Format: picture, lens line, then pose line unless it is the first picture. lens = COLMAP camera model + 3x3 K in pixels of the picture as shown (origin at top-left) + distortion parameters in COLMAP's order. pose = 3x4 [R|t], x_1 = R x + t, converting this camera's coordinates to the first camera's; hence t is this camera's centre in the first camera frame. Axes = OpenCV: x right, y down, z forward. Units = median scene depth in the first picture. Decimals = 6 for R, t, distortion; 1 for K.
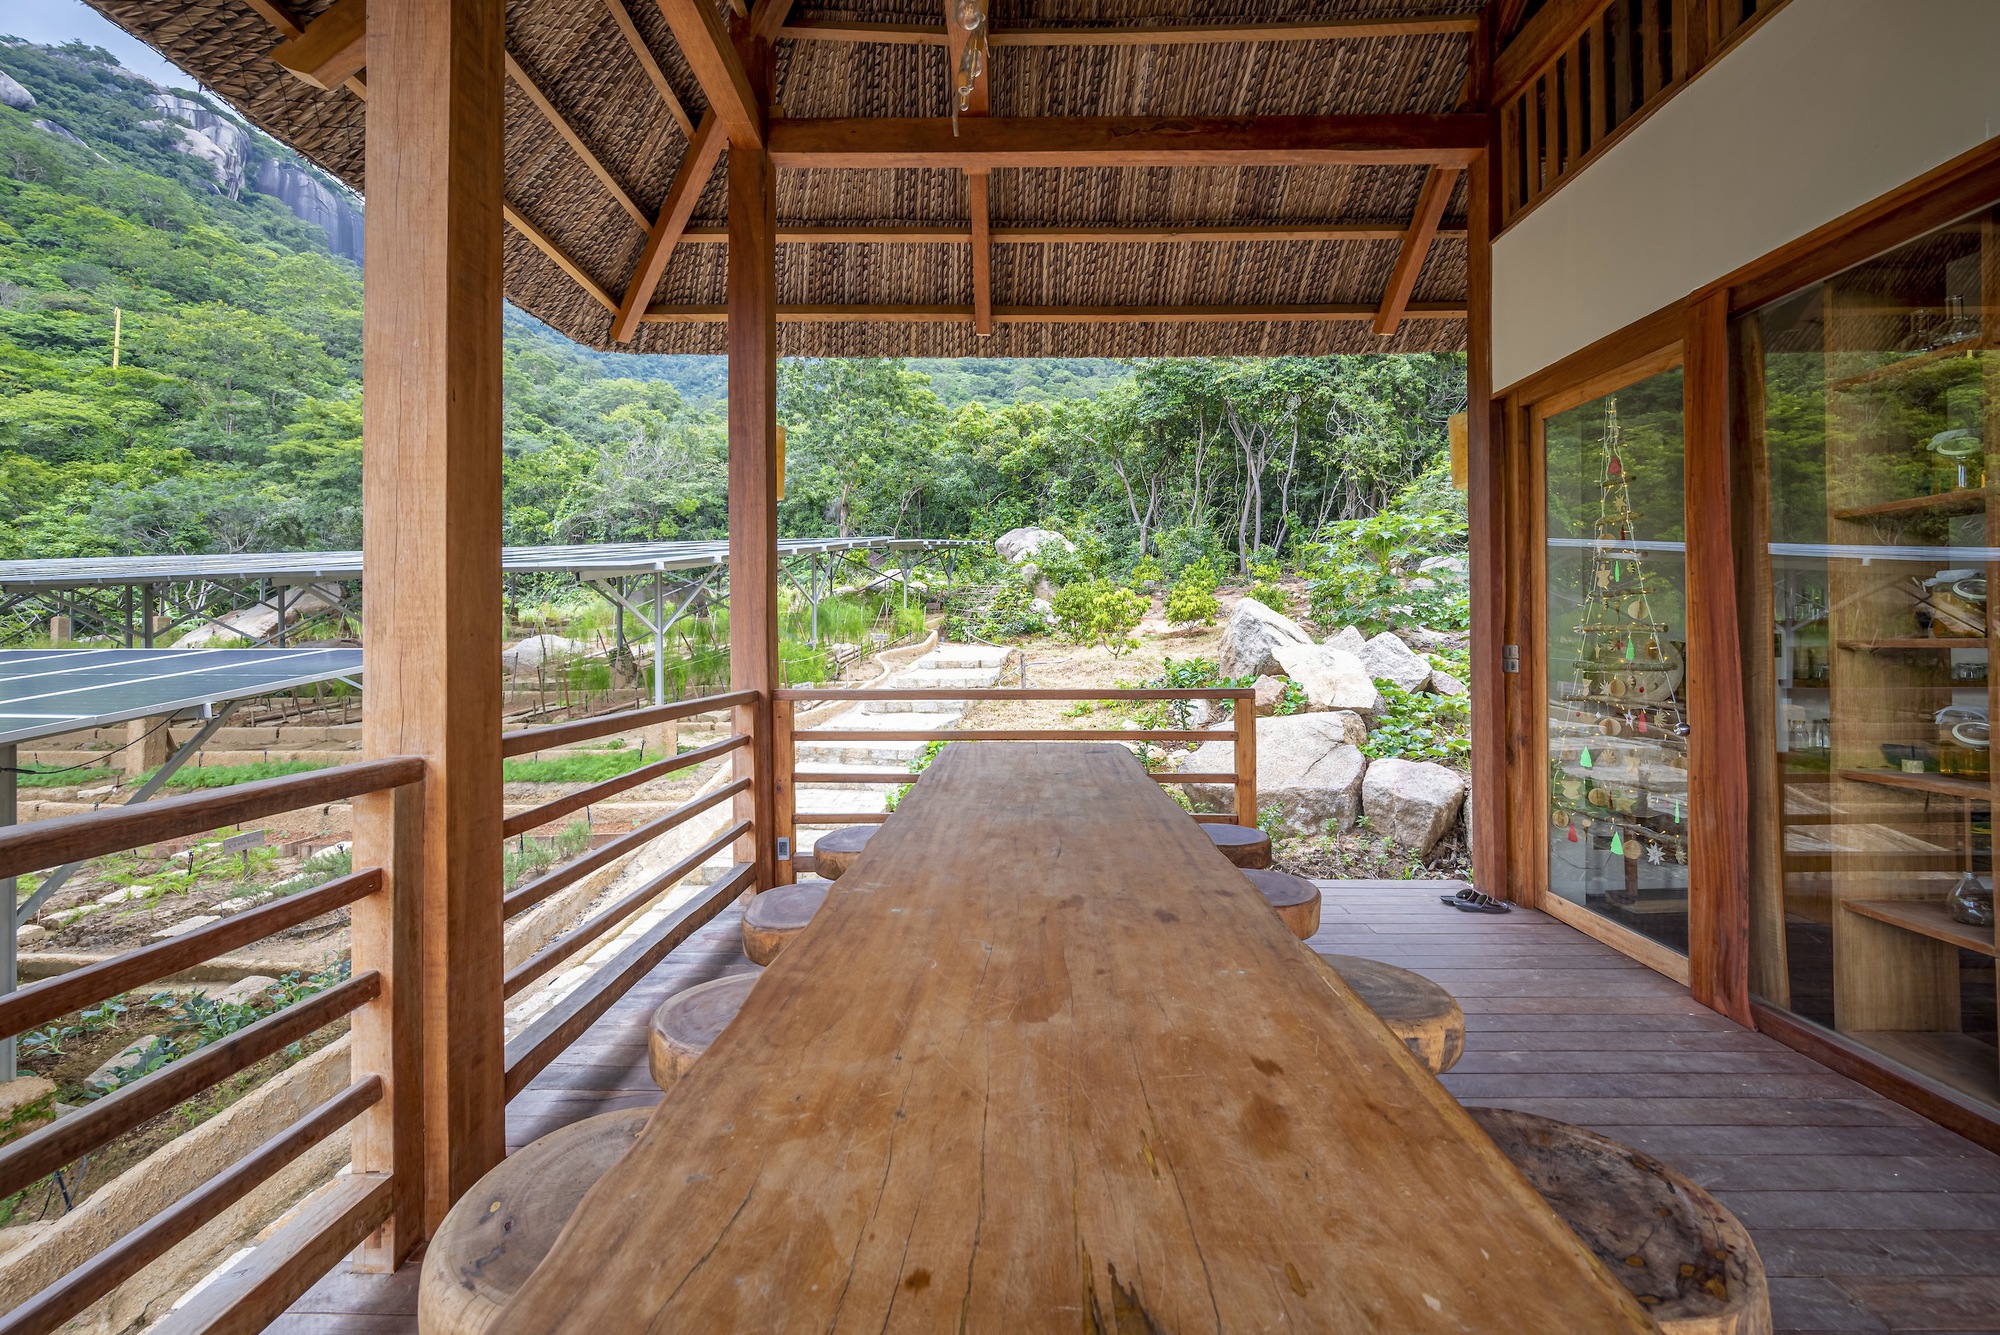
lens RADIAL K [[799.6, 0, 1018.2], [0, 799.6, 634.8], [0, 0, 1]] dist [-0.003153, -0.000631]
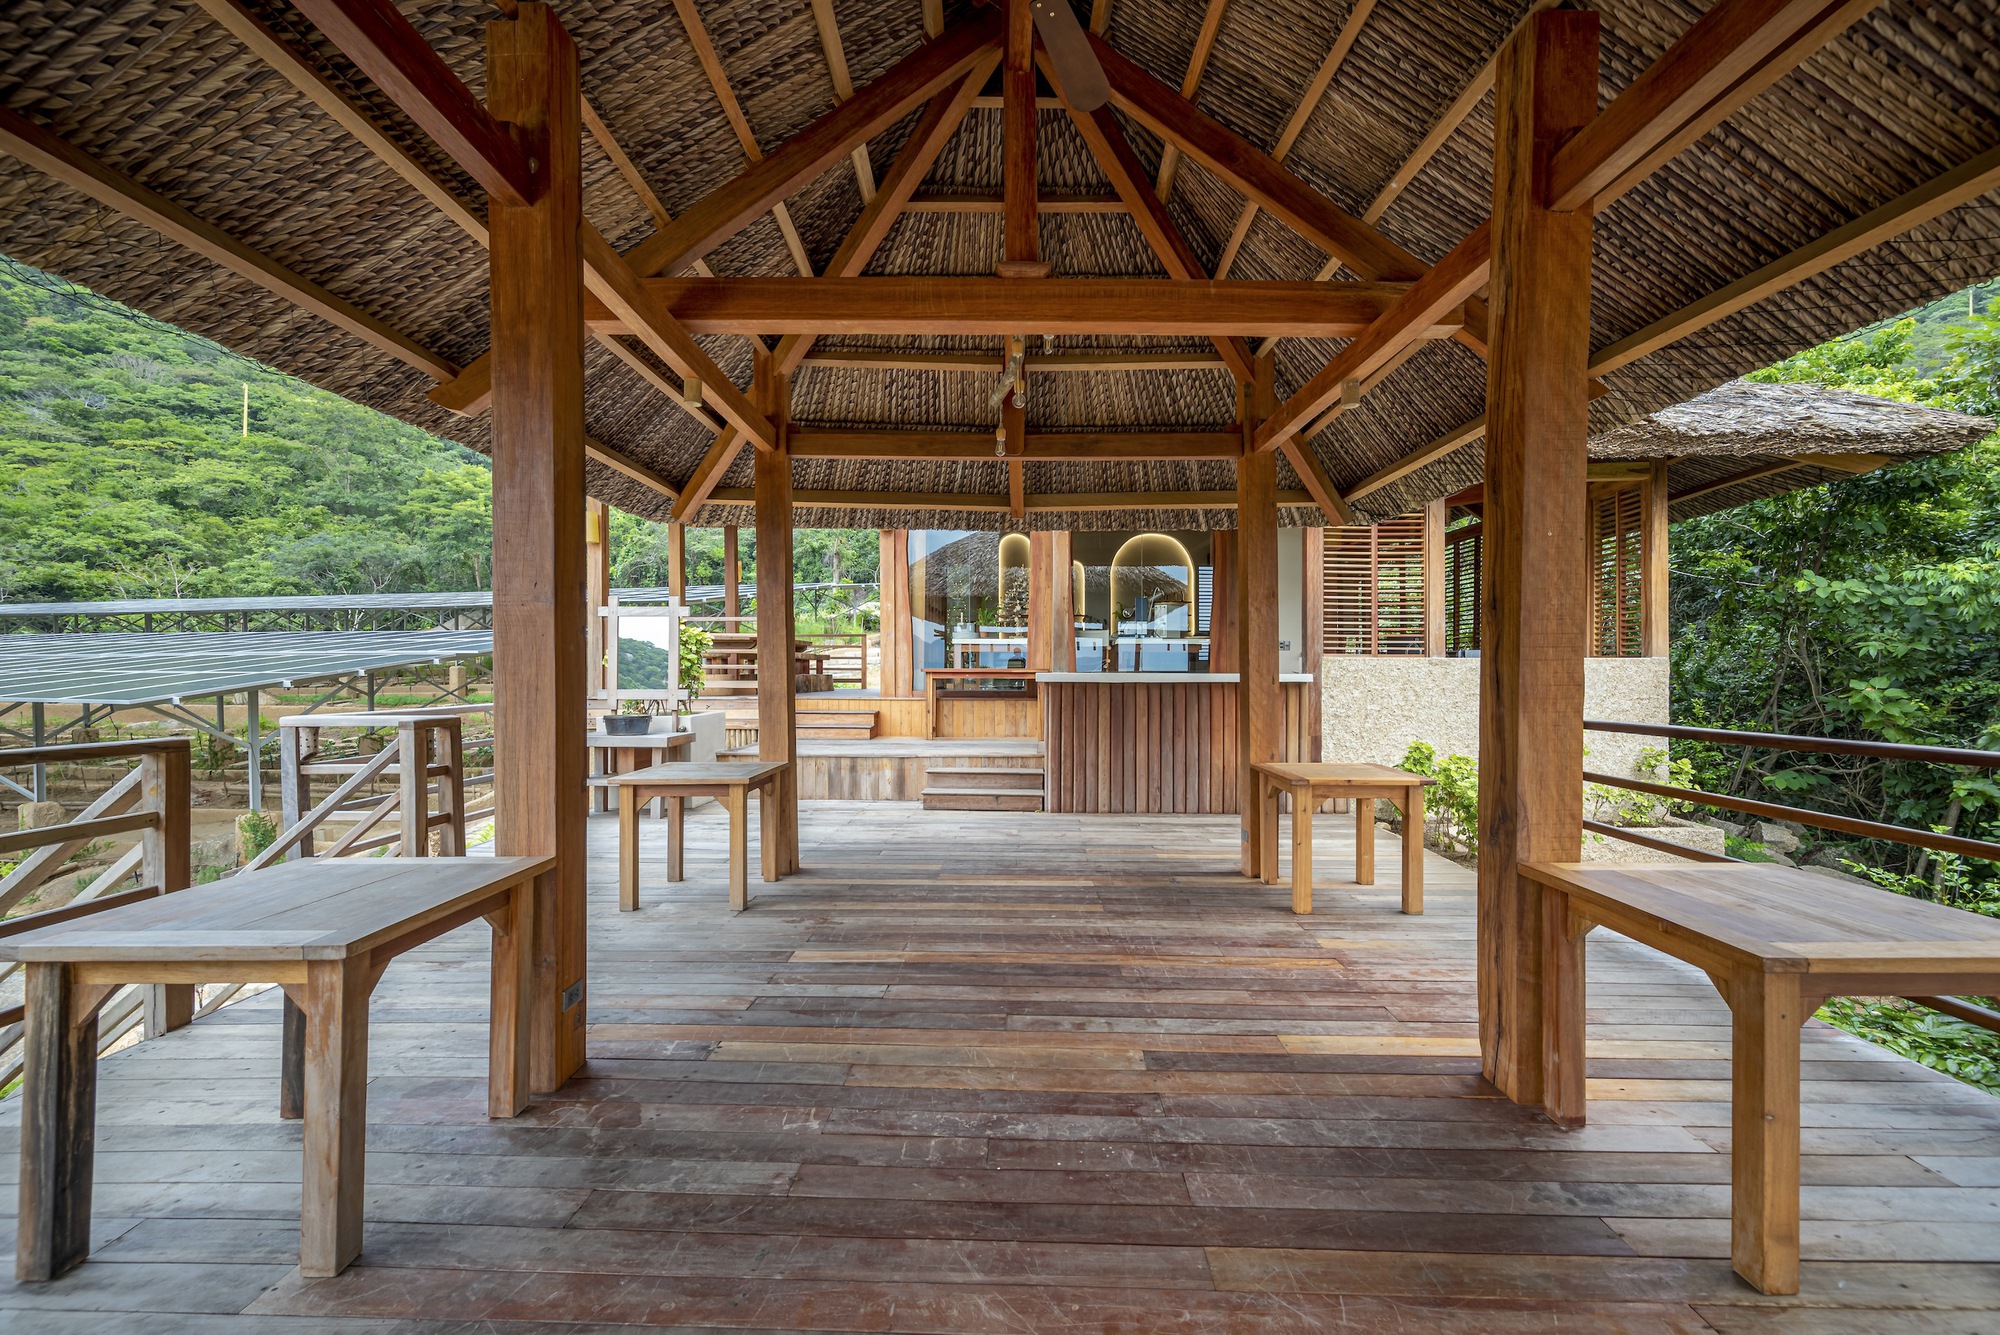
lens RADIAL K [[799.6, 0, 1024.5], [0, 799.6, 683.6], [0, 0, 1]] dist [-0.003153, -0.000631]
pose [[0.999567, 0.002823, -0.029277, 0.114473], [-0.002293, 0.999833, 0.018140, 0.023841], [0.029323, -0.018065, 0.999407, -0.271017]]
